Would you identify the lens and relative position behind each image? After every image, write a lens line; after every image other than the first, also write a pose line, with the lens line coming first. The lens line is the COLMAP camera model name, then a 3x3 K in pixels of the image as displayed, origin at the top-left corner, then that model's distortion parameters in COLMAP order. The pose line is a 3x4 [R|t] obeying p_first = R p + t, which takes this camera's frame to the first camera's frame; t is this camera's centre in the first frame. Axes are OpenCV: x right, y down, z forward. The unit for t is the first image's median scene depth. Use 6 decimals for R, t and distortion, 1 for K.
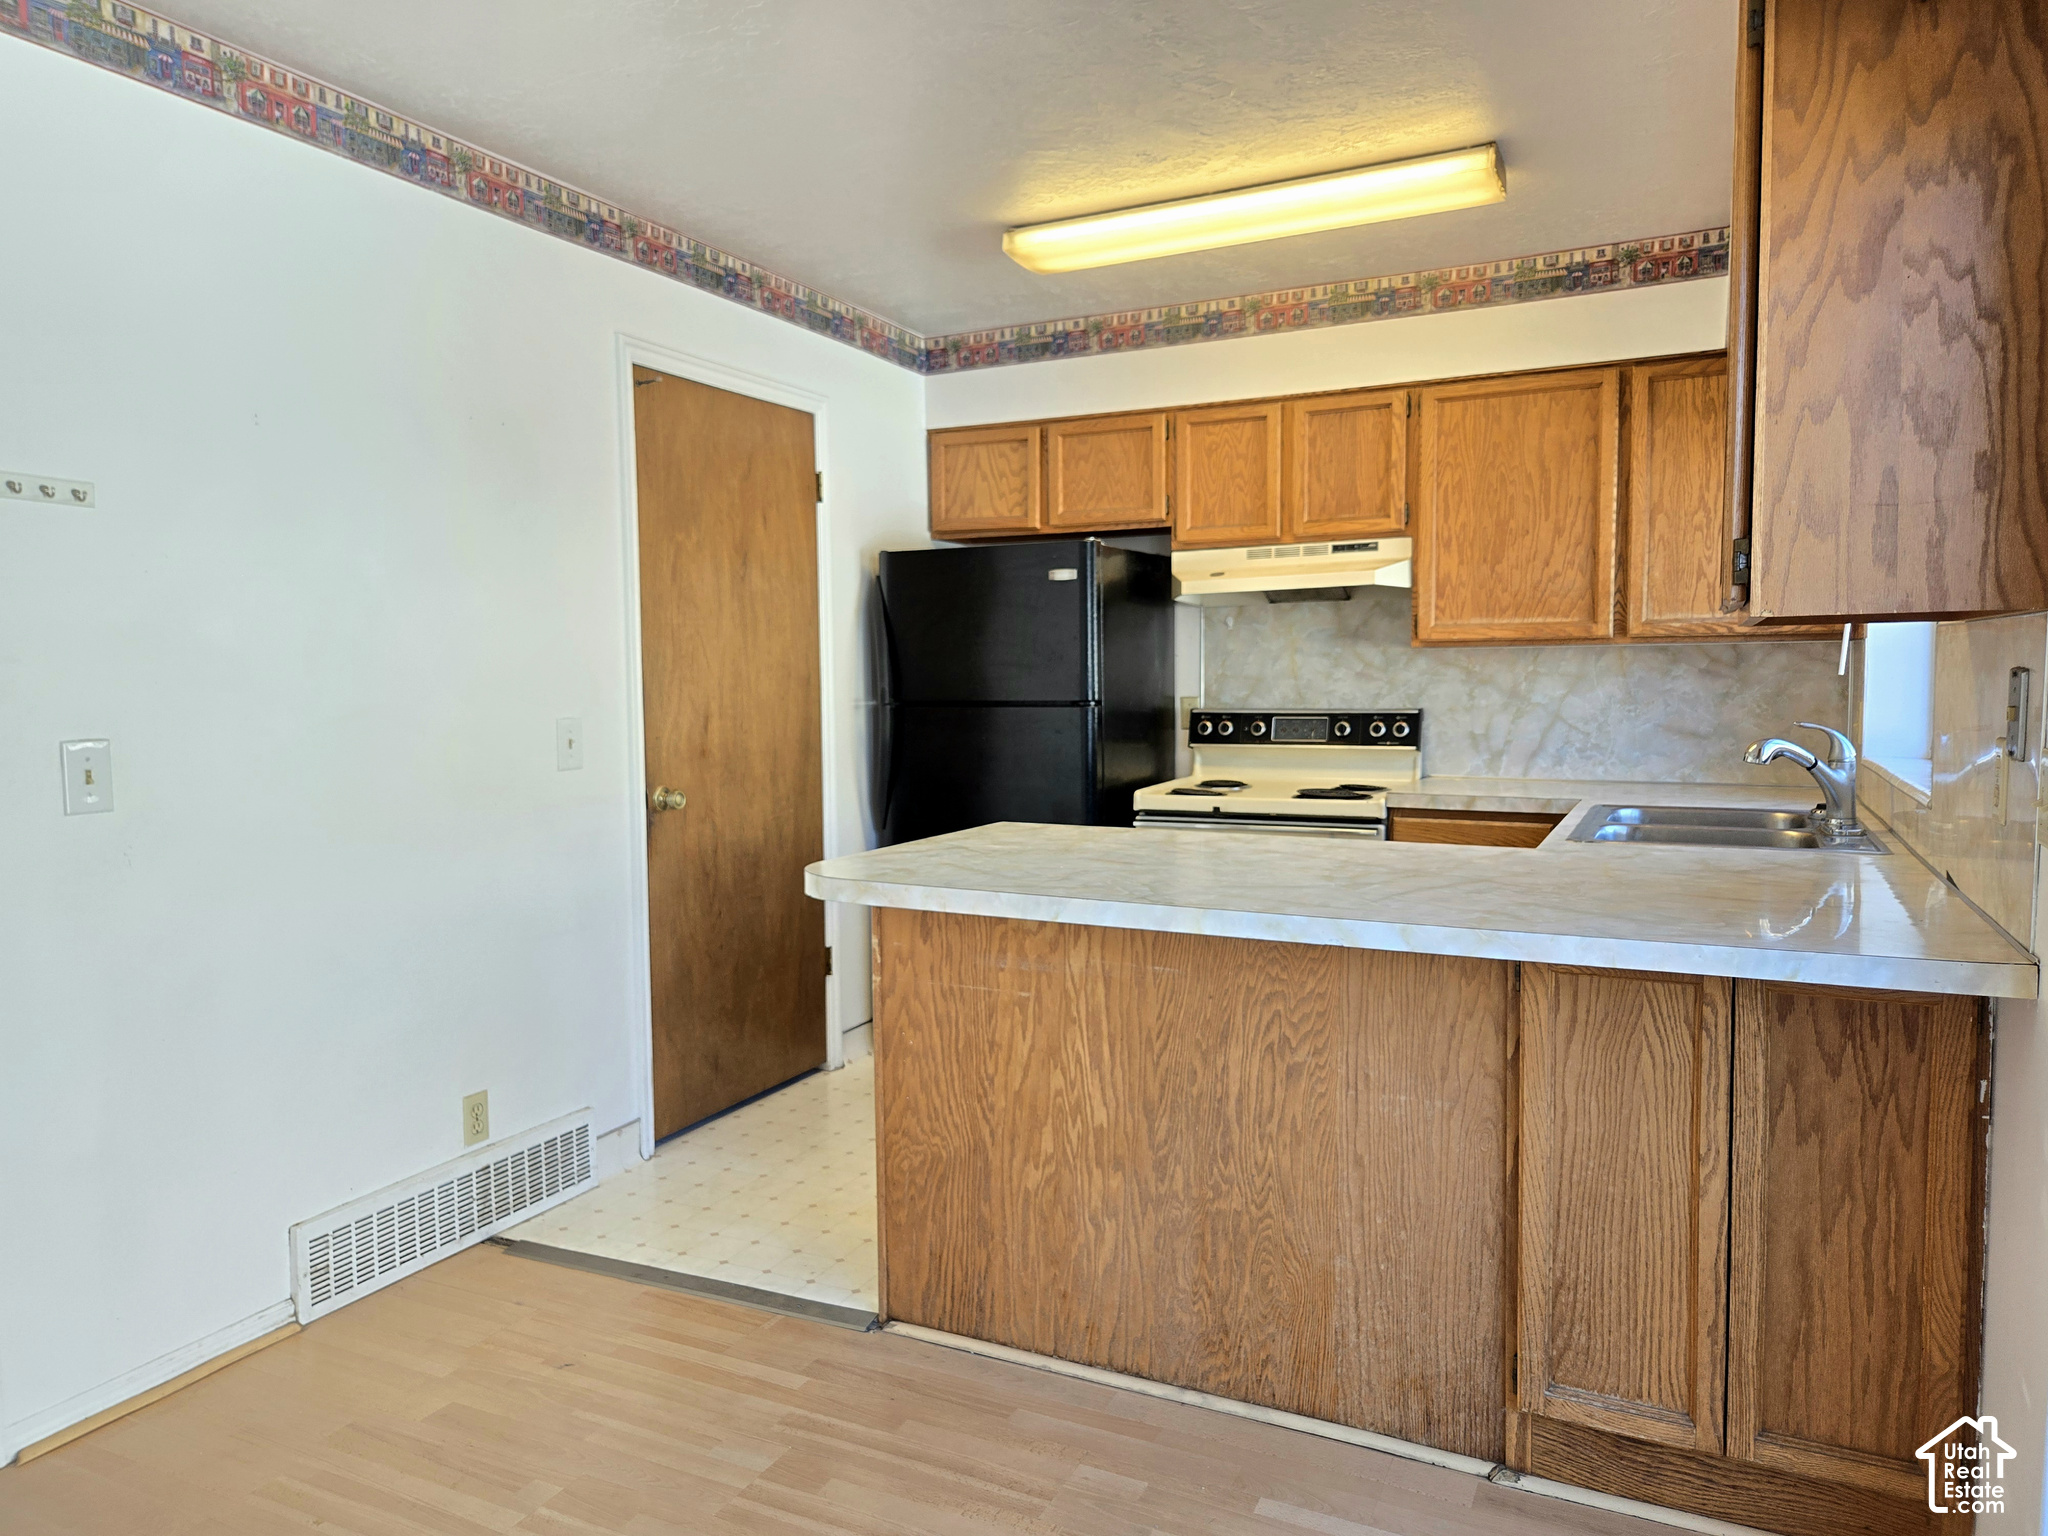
lens RADIAL K [[1371.0, 0, 1018.8], [0, 1371.0, 769.1], [0, 0, 1]] dist [0.057695, -0.050300]
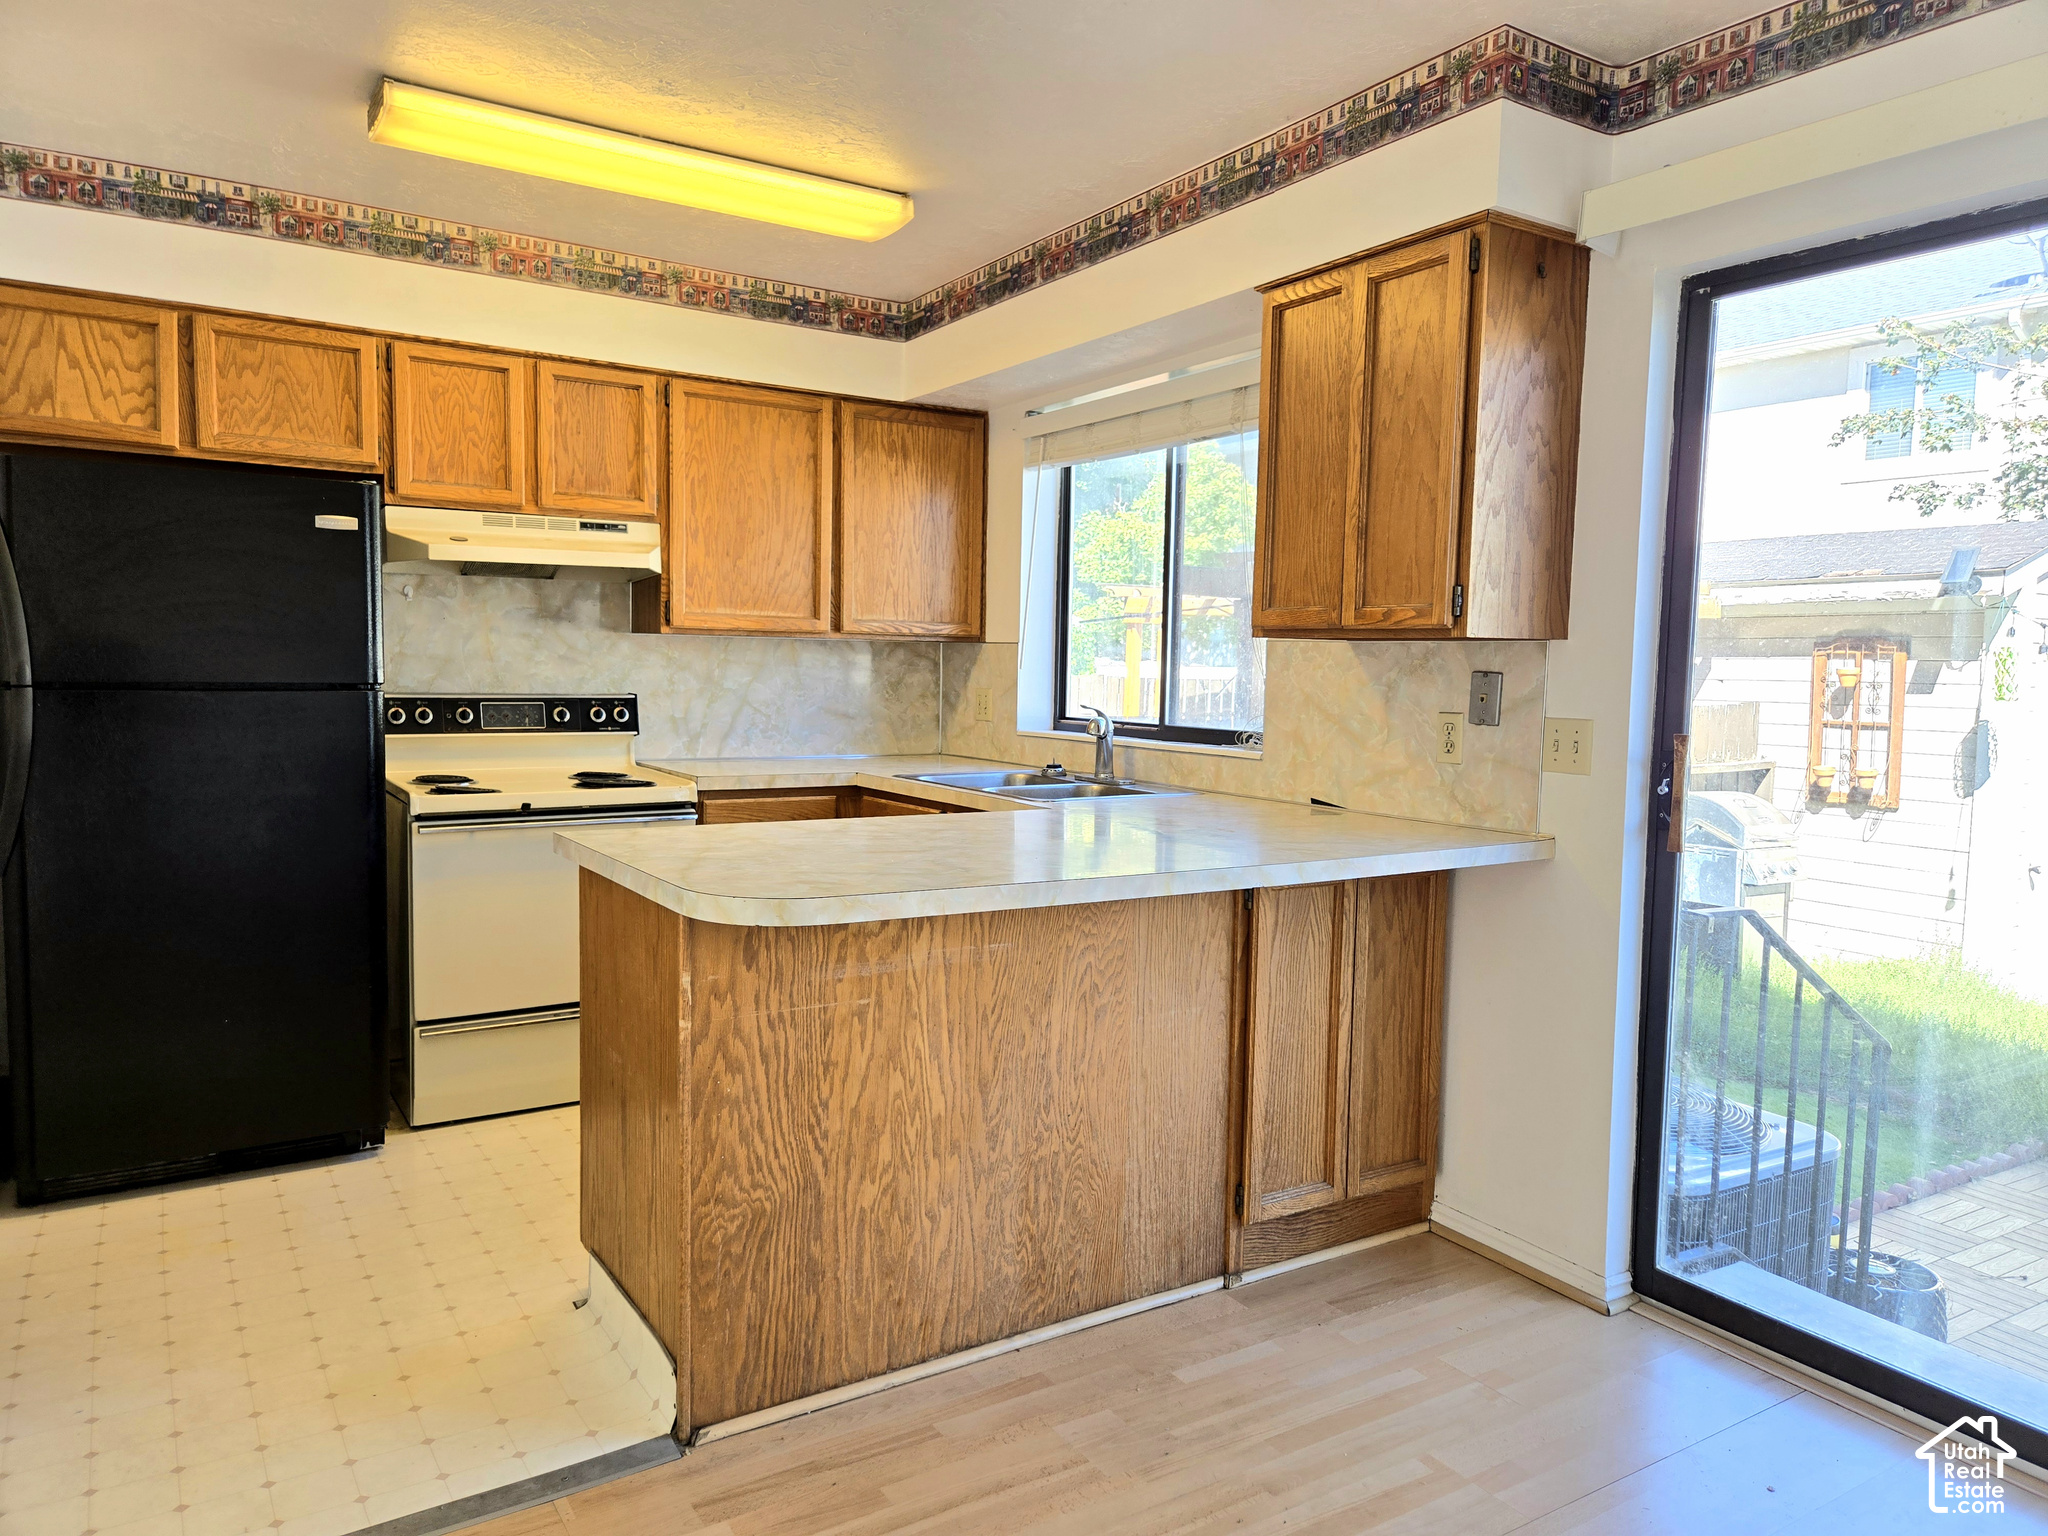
lens RADIAL K [[1371.0, 0, 984.1], [0, 1371.0, 771.1], [0, 0, 1]] dist [0.057695, -0.050300]
pose [[0.527778, -0.048709, 0.847985, -0.779226], [0.036734, 0.998729, 0.034505, -0.022937], [-0.848588, 0.012939, 0.528896, 0.458890]]
